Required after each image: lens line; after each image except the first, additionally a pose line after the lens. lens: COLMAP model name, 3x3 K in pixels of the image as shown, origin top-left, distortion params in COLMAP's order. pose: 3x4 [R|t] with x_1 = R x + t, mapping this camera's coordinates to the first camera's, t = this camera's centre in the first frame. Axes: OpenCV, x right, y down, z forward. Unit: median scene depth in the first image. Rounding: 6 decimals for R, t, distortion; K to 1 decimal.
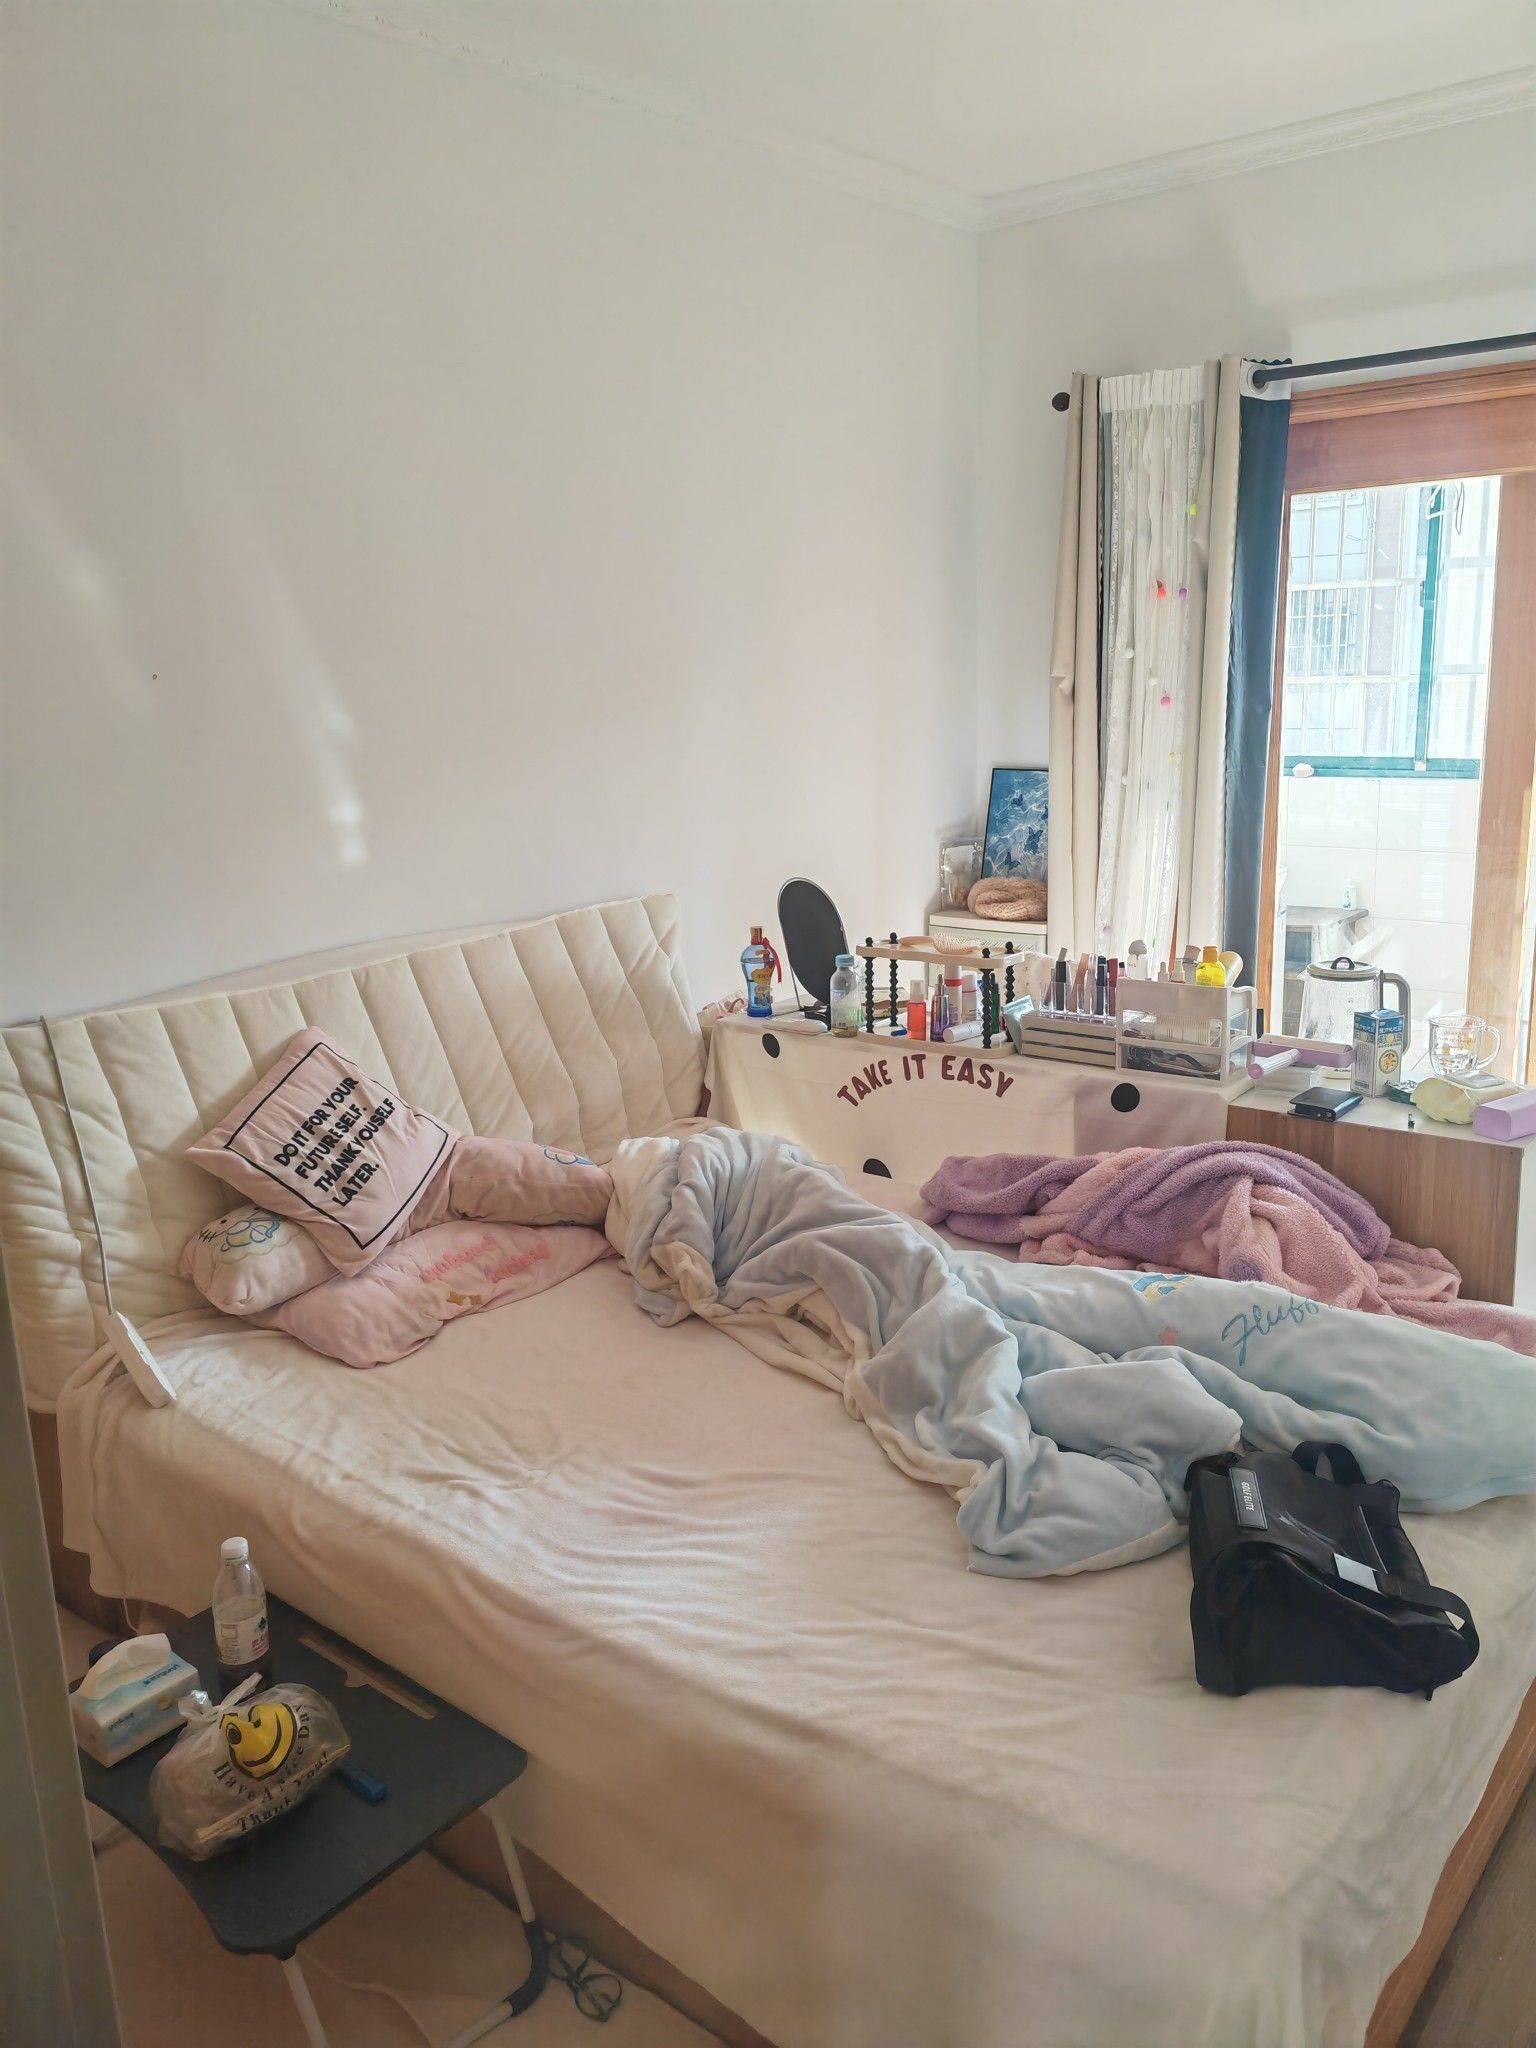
lens RADIAL K [[1569.4, 0, 765.4], [0, 1569.4, 1018.5], [0, 0, 1]] dist [0.047168, -0.055510]
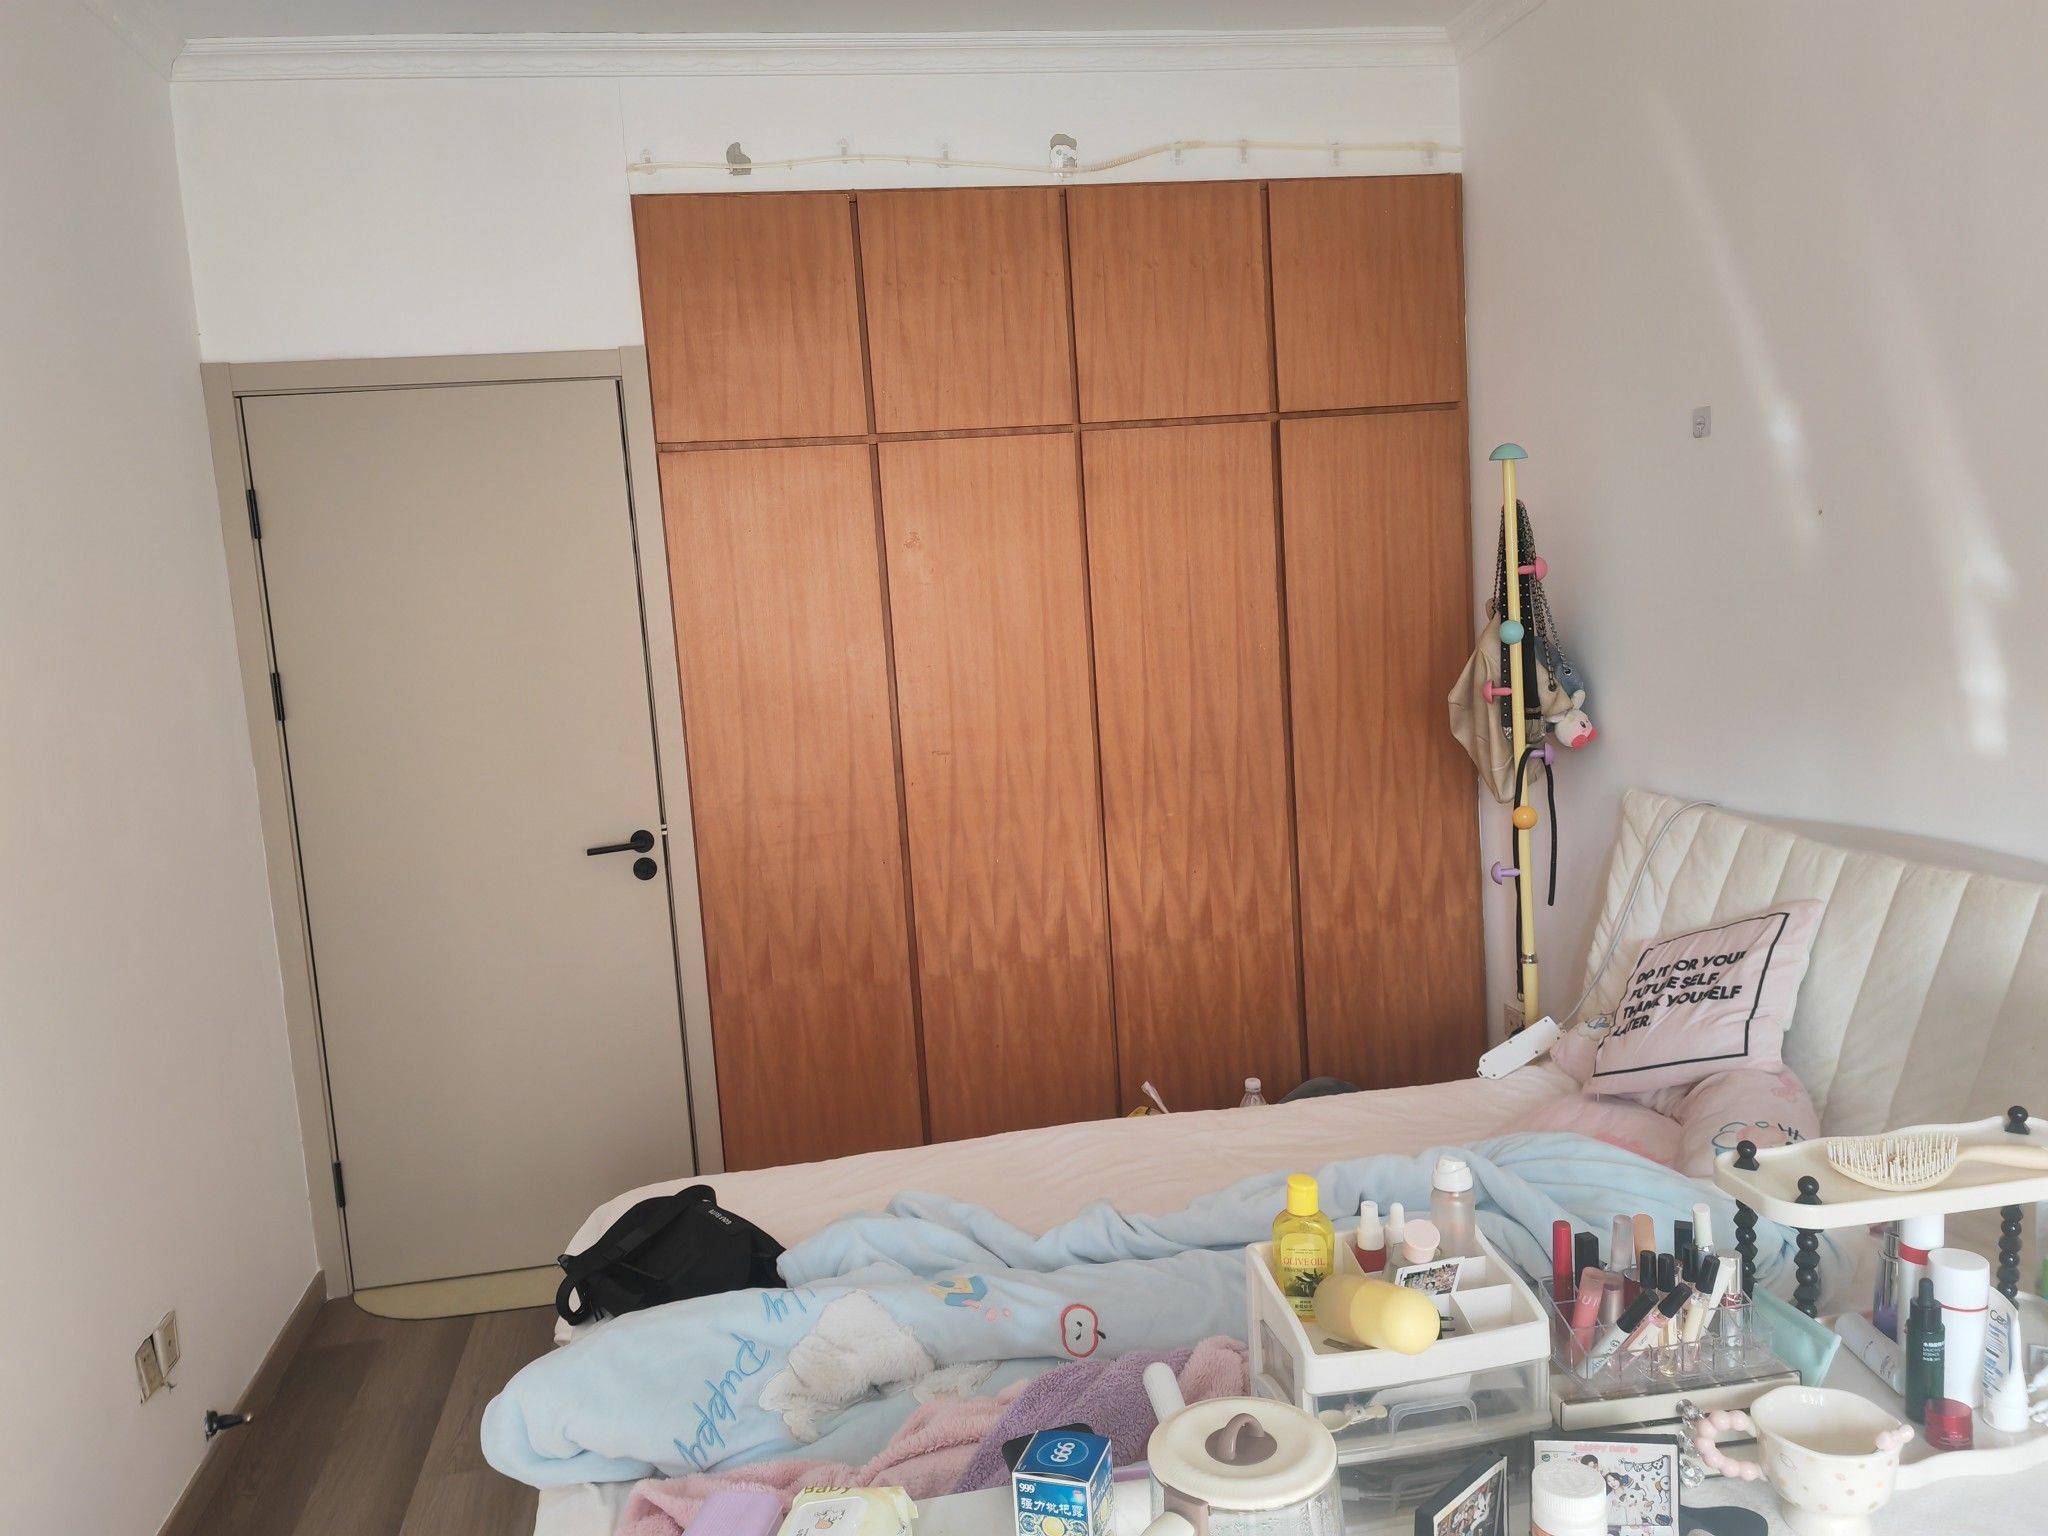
lens RADIAL K [[1569.4, 0, 1024.0], [0, 1569.4, 768.0], [0, 0, 1]] dist [0.047168, -0.055510]
pose [[-0.642605, 0.175563, -0.745813, 0.669068], [-0.084345, 0.951270, 0.296601, -0.298831], [0.761541, 0.253503, -0.596482, 1.177588]]
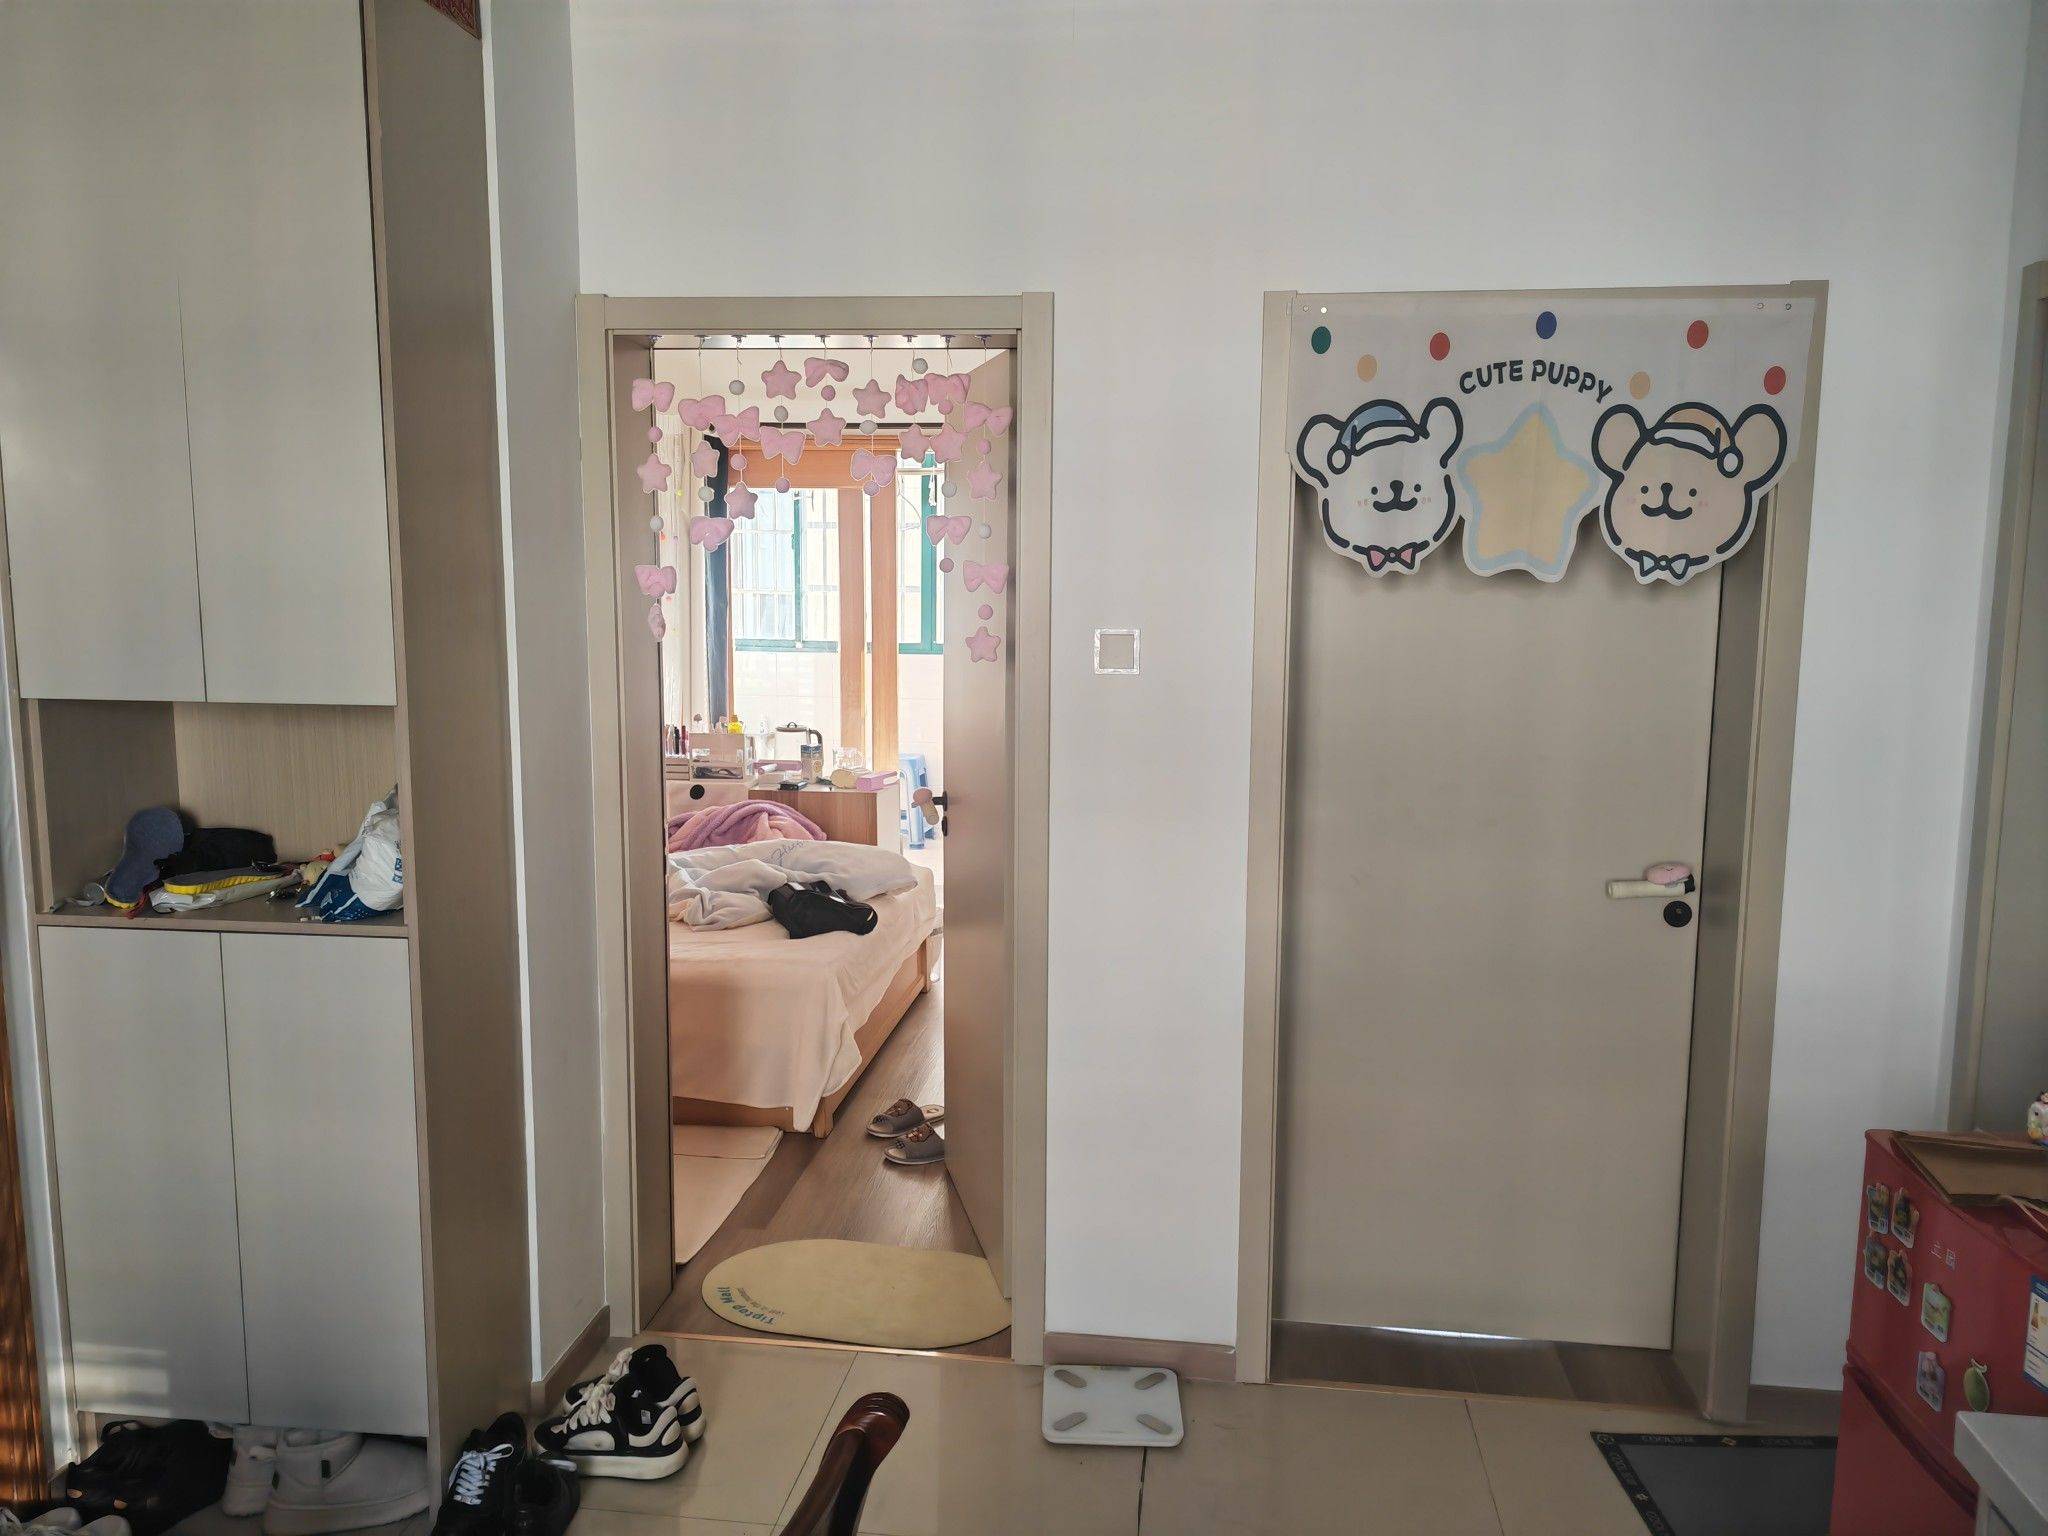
lens RADIAL K [[1569.4, 0, 1024.0], [0, 1569.4, 768.0], [0, 0, 1]] dist [0.047168, -0.055510]
pose [[0.848081, -0.029395, 0.529051, -0.487580], [0.081812, 0.993751, -0.075932, 0.210846], [-0.523513, 0.107679, 0.845186, -0.934294]]
